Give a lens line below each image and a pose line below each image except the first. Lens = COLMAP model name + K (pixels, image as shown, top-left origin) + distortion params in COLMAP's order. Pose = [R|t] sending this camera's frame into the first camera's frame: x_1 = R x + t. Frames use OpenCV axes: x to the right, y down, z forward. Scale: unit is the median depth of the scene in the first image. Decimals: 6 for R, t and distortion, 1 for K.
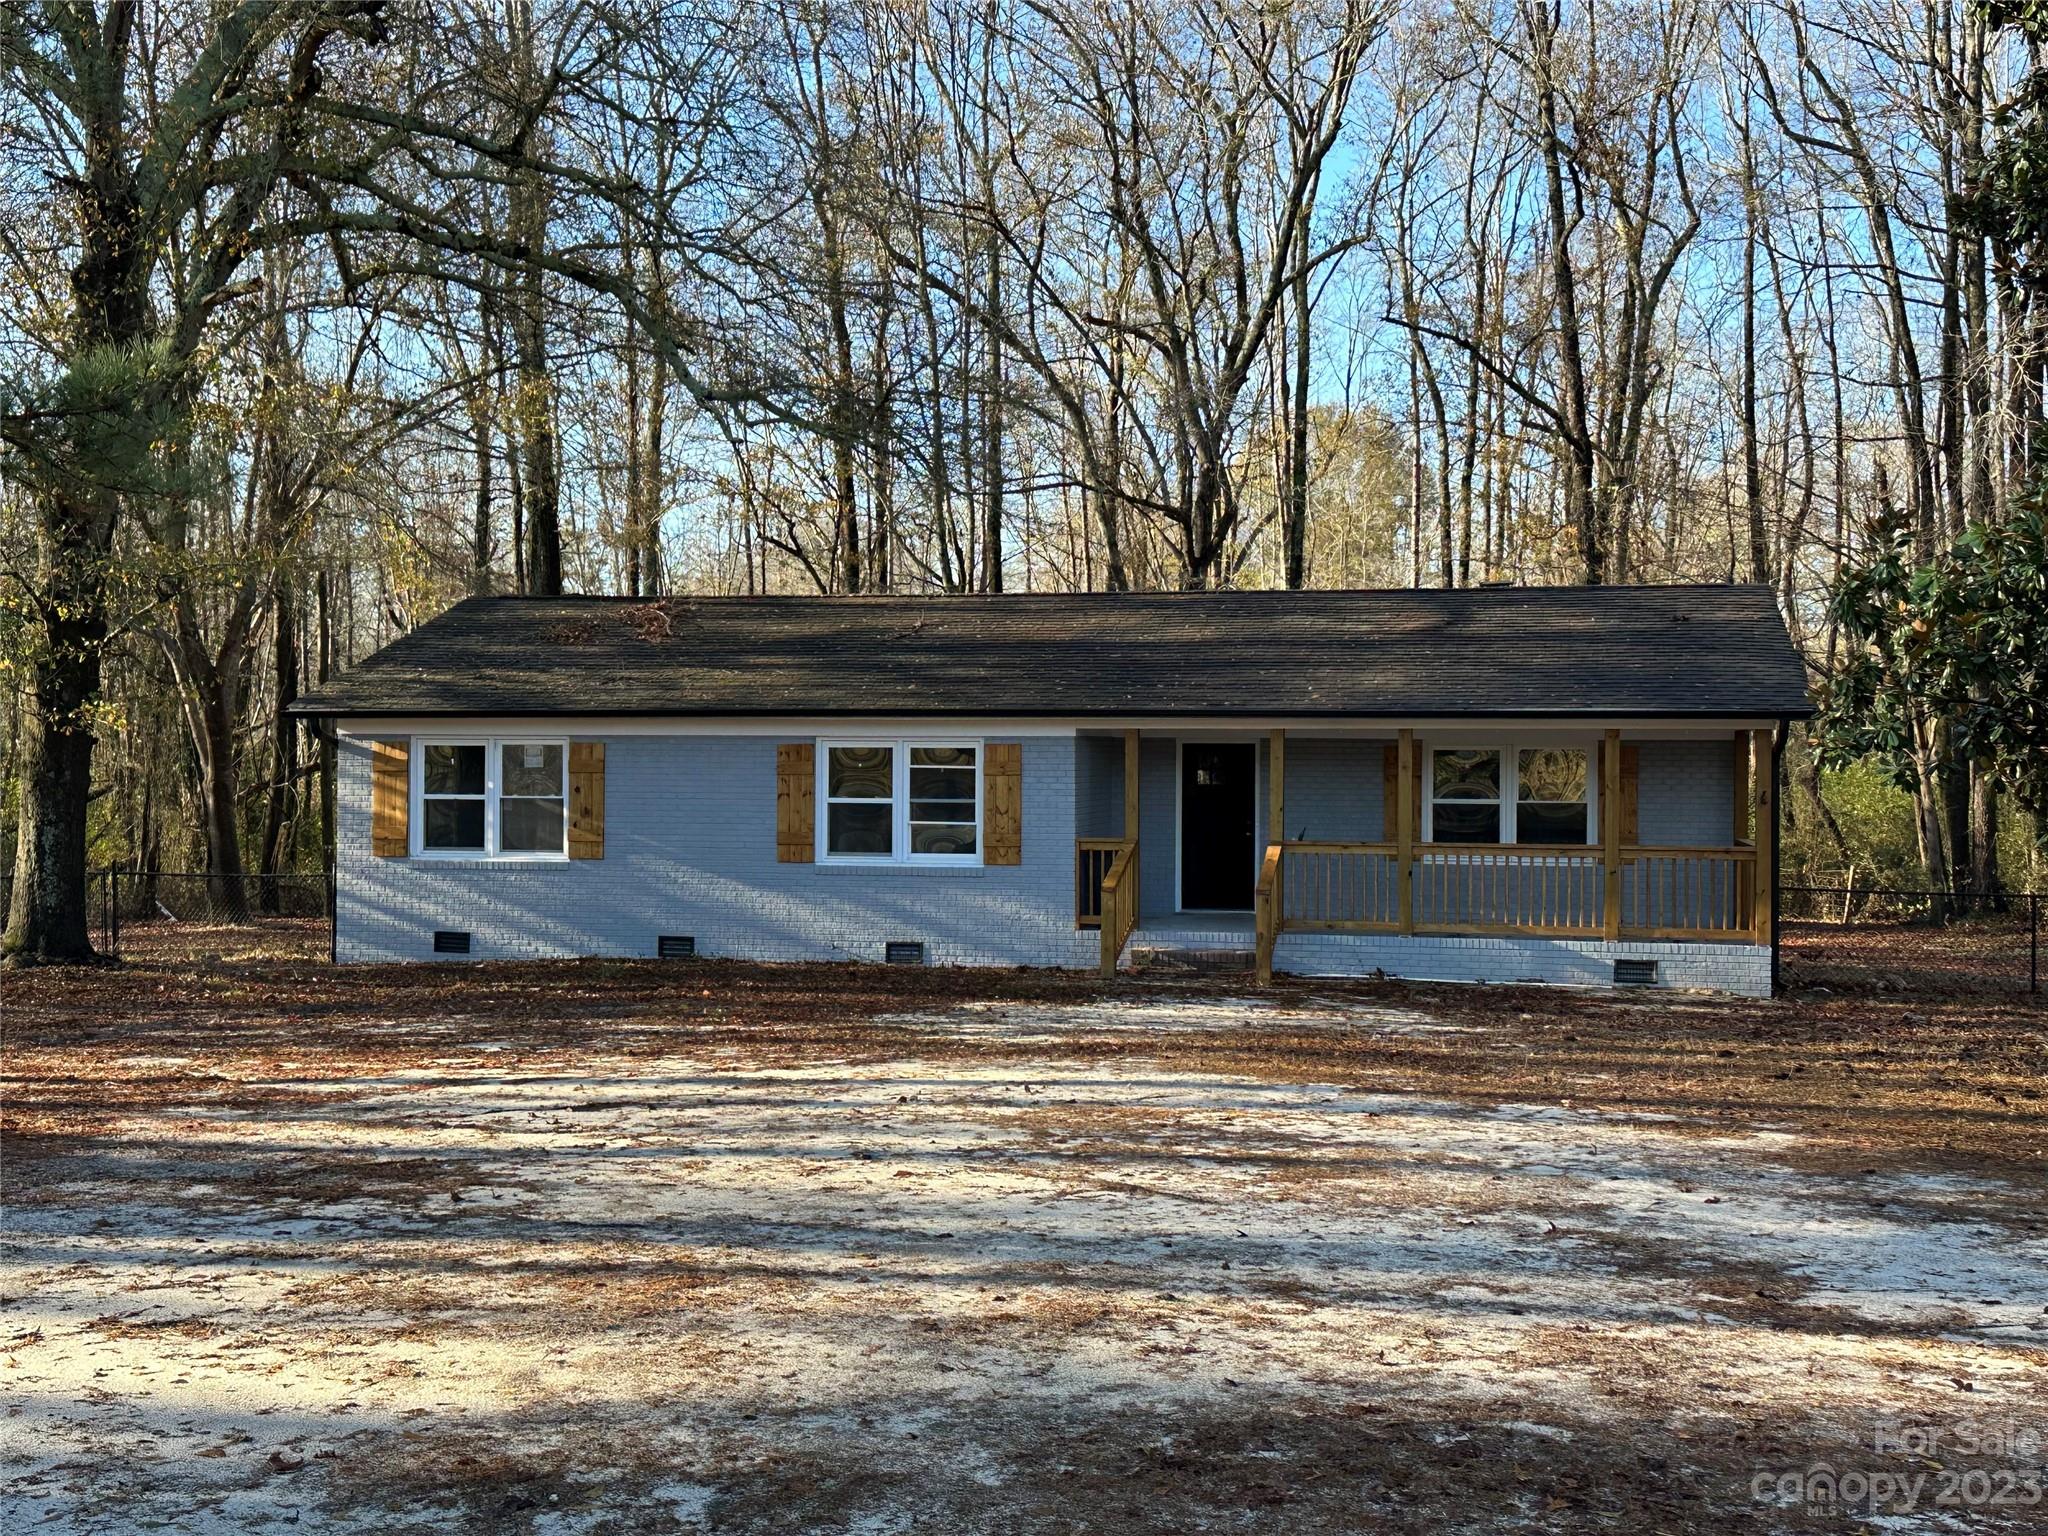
lens RADIAL K [[2358.5, 0, 1022.9], [0, 2358.5, 769.5], [0, 0, 1]] dist [-0.010179, 0.000000]
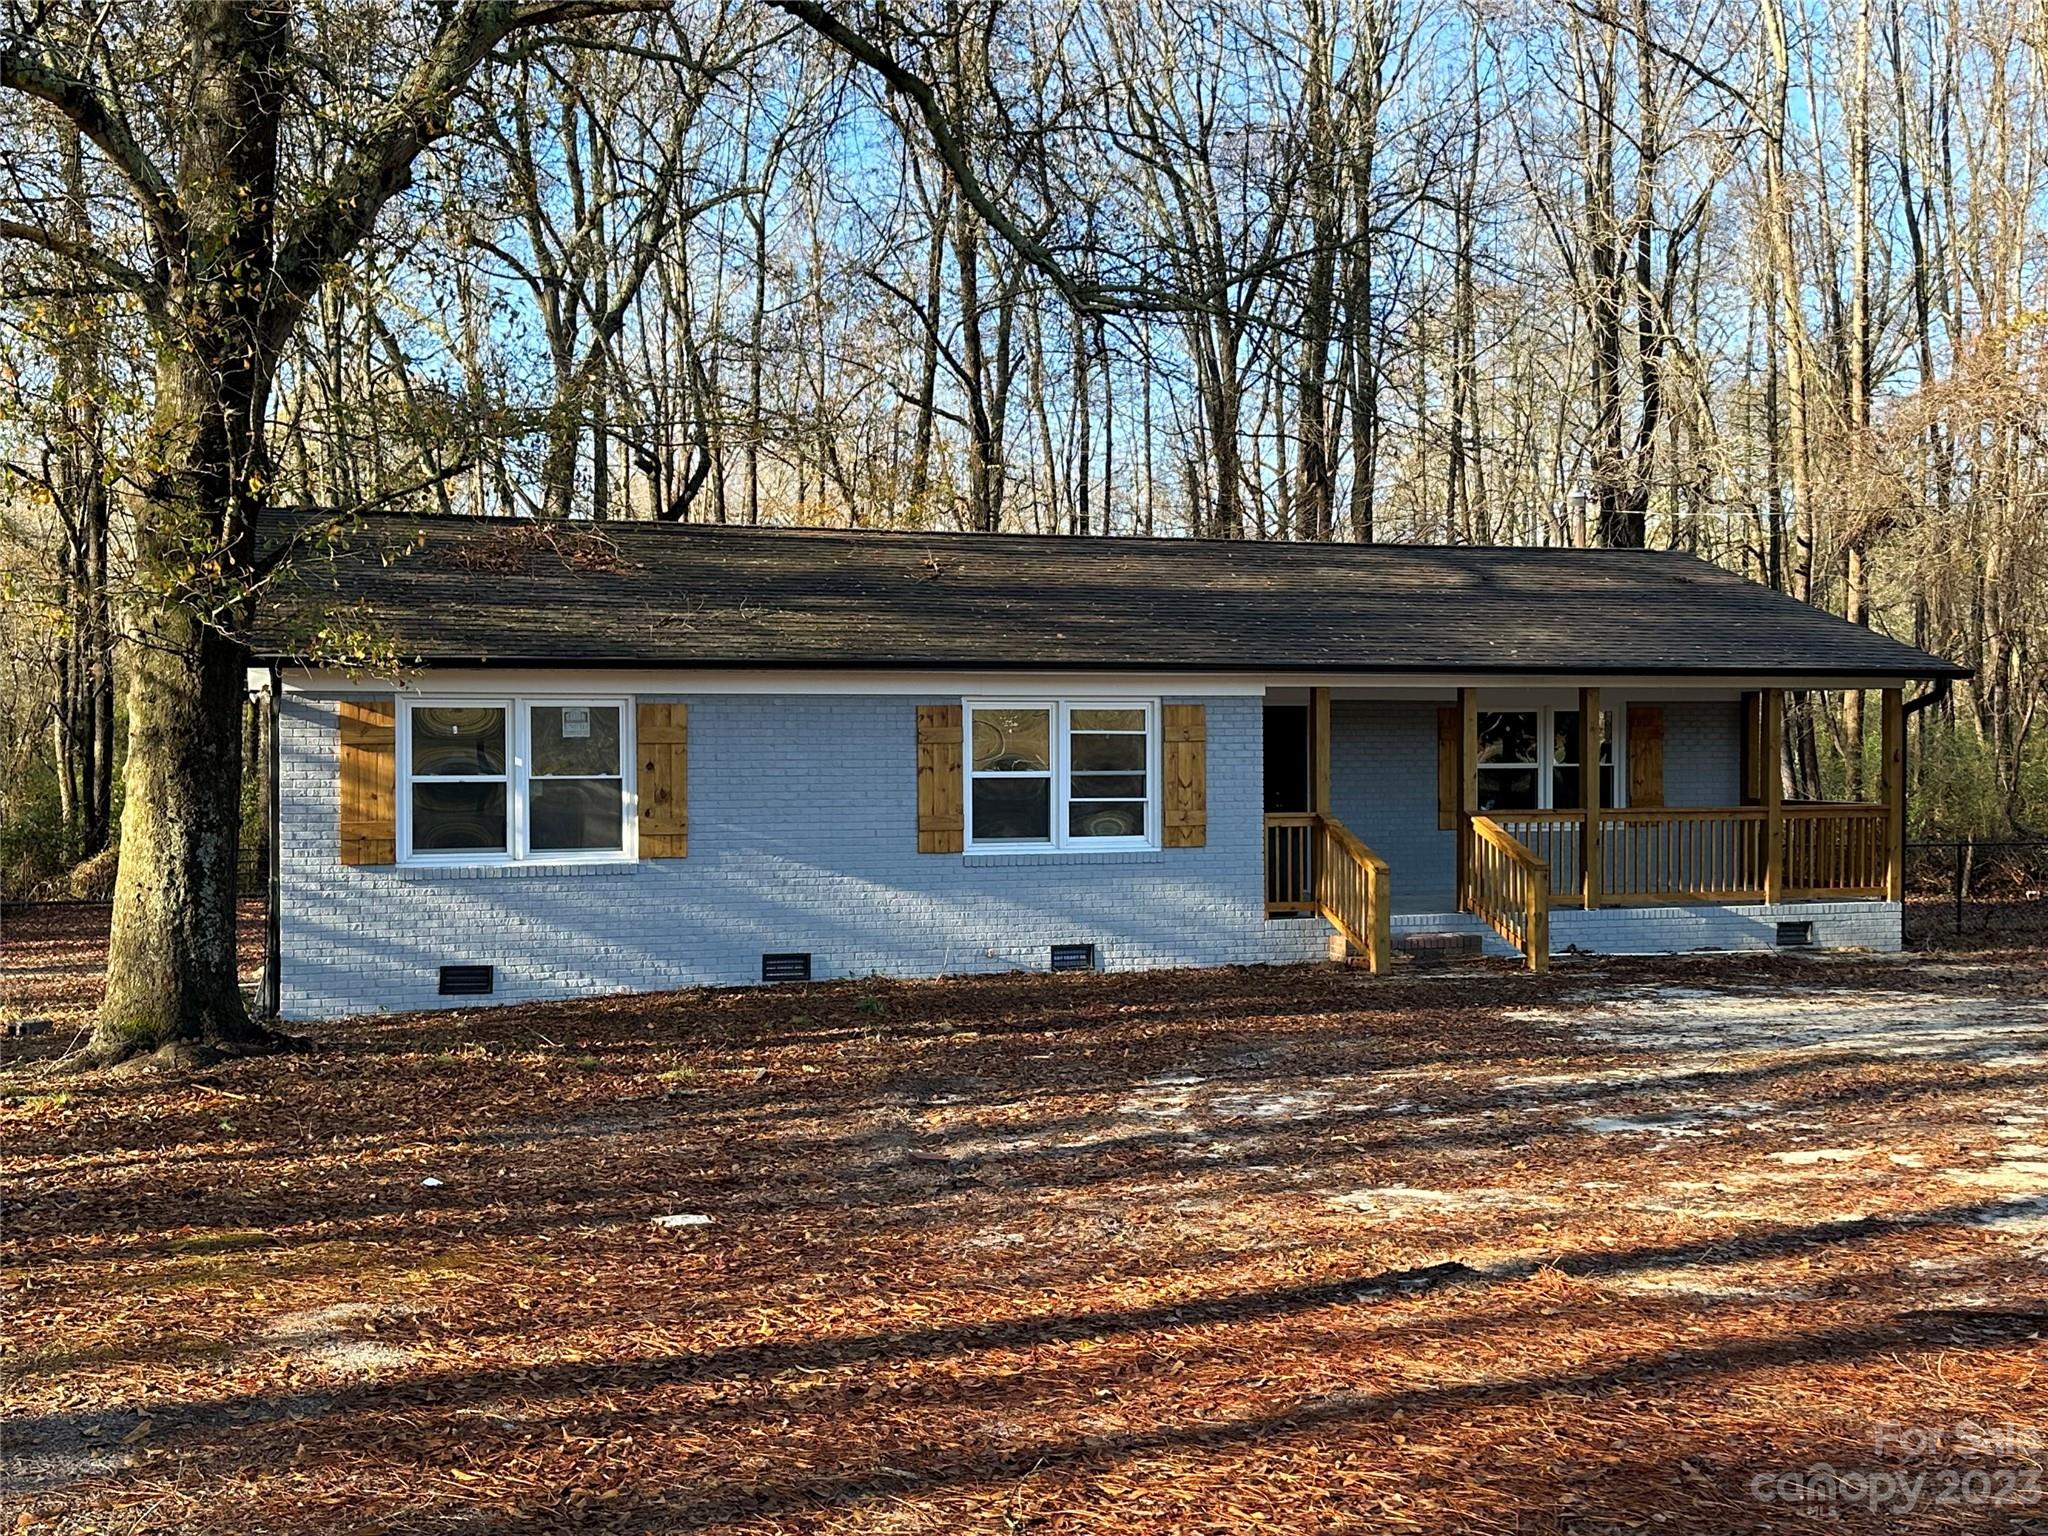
lens RADIAL K [[2167.5, 0, 1024.3], [0, 2167.5, 761.4], [0, 0, 1]] dist [-0.001022, 0.000000]
pose [[0.857357, -0.011880, 0.514585, -0.449426], [0.010100, 0.999929, 0.006257, 0.004042], [-0.514623, -0.000167, 0.857416, 0.354858]]
